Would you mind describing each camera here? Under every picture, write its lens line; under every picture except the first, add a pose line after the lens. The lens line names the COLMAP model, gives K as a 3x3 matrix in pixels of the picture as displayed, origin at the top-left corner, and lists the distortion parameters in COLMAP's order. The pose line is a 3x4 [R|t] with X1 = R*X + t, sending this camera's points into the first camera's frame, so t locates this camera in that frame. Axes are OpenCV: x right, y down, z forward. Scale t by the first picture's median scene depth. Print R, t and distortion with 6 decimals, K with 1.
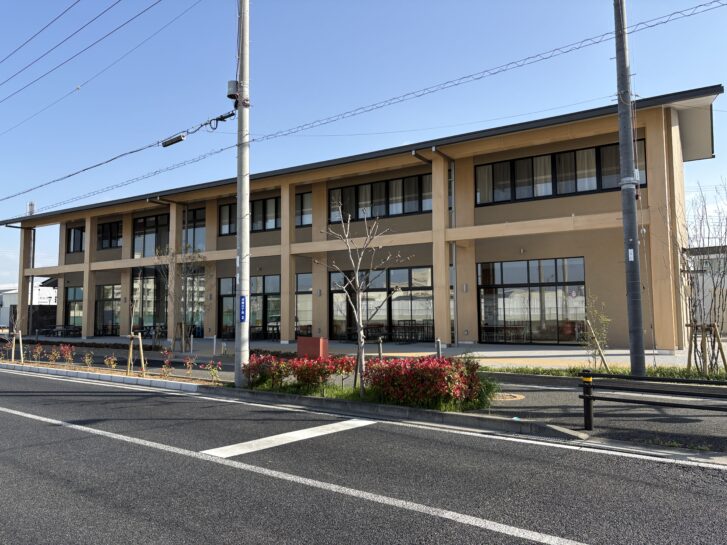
lens RADIAL K [[554.0, 0, 363.0], [0, 554.0, 272.3], [0, 0, 1]] dist [0.010216, -0.000326]
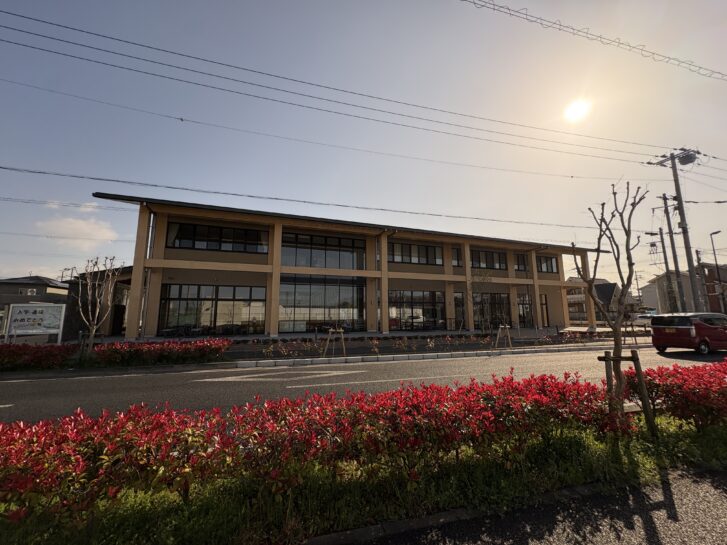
lens RADIAL K [[293.3, 0, 363.2], [0, 293.3, 273.4], [0, 0, 1]] dist [-0.001982, 0.000049]
pose [[0.603500, 0.119113, 0.788416, -0.851412], [-0.060984, 0.992778, -0.103308, 0.047962], [-0.795028, 0.014266, 0.606405, 0.521792]]
